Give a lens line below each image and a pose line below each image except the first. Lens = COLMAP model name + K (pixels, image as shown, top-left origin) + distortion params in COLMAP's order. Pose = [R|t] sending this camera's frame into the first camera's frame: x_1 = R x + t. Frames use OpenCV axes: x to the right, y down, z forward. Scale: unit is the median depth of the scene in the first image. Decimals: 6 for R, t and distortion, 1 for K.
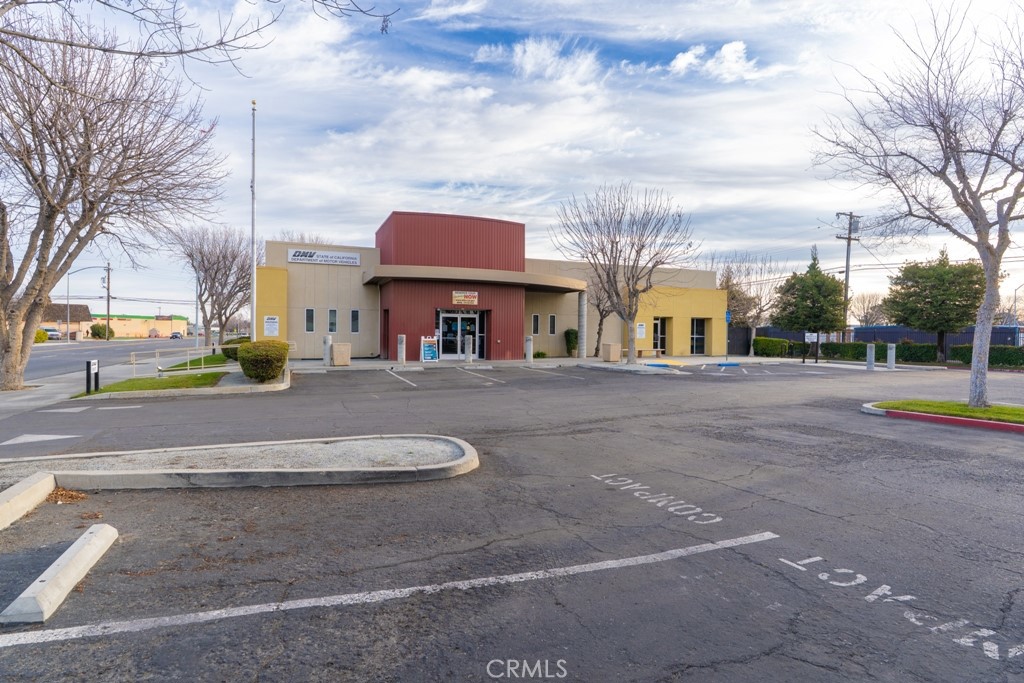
lens RADIAL K [[542.2, 0, 512.0], [0, 542.2, 341.5], [0, 0, 1]] dist [0.001383, 0.000043]
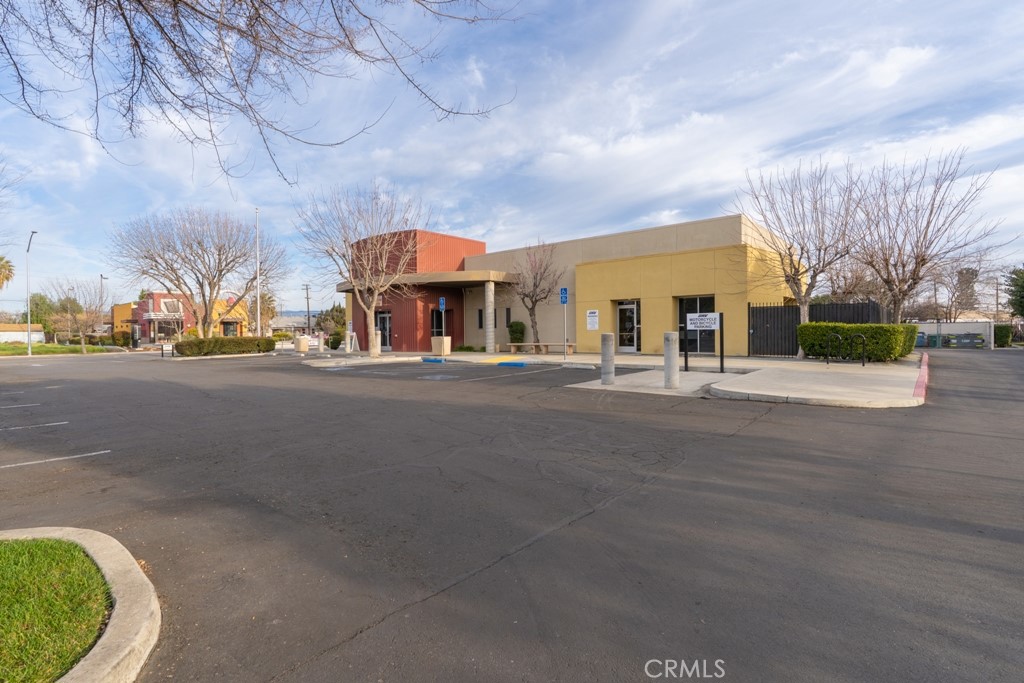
lens RADIAL K [[480.2, 0, 512.0], [0, 480.2, 341.5], [0, 0, 1]] dist [-0.004926, -0.000814]
pose [[0.450924, 0.008391, -0.892523, 1.010258], [0.010941, 0.999829, 0.014928, -0.001004], [0.892495, -0.016496, 0.450755, 0.752712]]
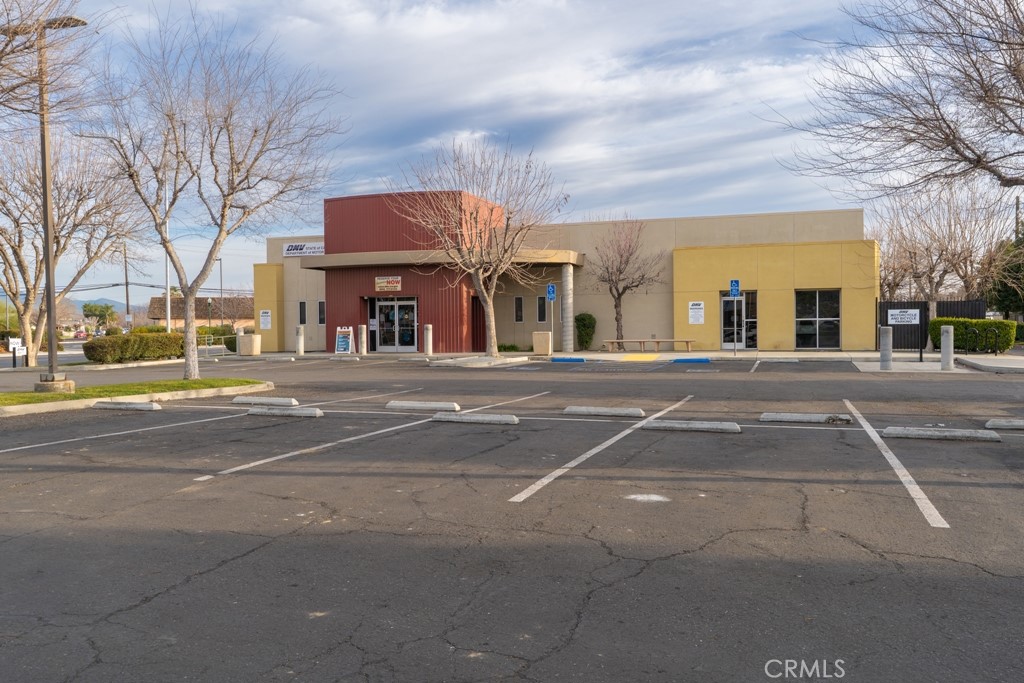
lens RADIAL K [[819.9, 0, 512.0], [0, 819.9, 341.5], [0, 0, 1]] dist [0.002553, 0.003253]
pose [[0.744369, 0.002615, -0.667763, 0.952344], [0.010736, 0.999816, 0.015882, -0.003669], [0.667682, -0.018992, 0.744204, 0.113404]]
